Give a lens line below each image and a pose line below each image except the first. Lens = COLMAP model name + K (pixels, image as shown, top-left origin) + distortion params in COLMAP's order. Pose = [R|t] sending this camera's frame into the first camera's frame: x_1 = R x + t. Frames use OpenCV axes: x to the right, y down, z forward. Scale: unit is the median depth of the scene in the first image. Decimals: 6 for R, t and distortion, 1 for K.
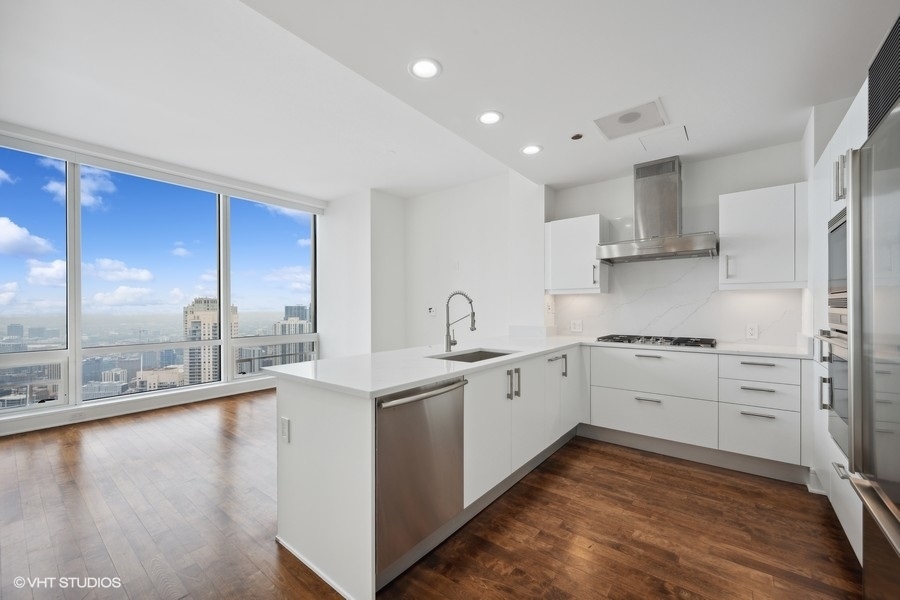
lens RADIAL K [[363.3, 0, 455.7], [0, 363.3, 306.7], [0, 0, 1]] dist [0.000157, -0.000043]
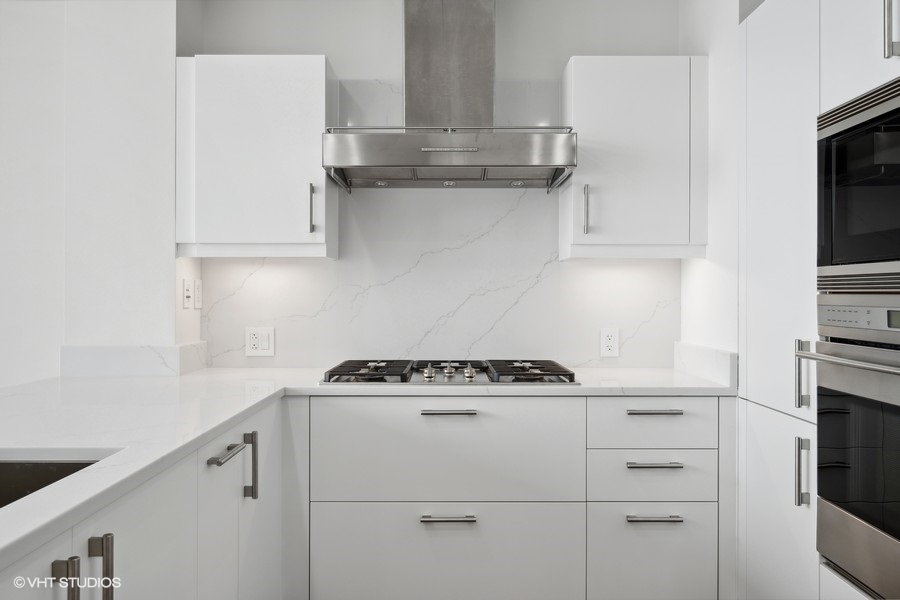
lens RADIAL K [[685.8, 0, 450.0], [0, 685.8, 300.0], [0, 0, 1]] dist [-0.003734, -0.001336]
pose [[0.788301, -0.000374, 0.615290, 0.062258], [-0.003720, 0.999979, 0.005374, 0.005308], [-0.615278, -0.006526, 0.788283, 0.436583]]
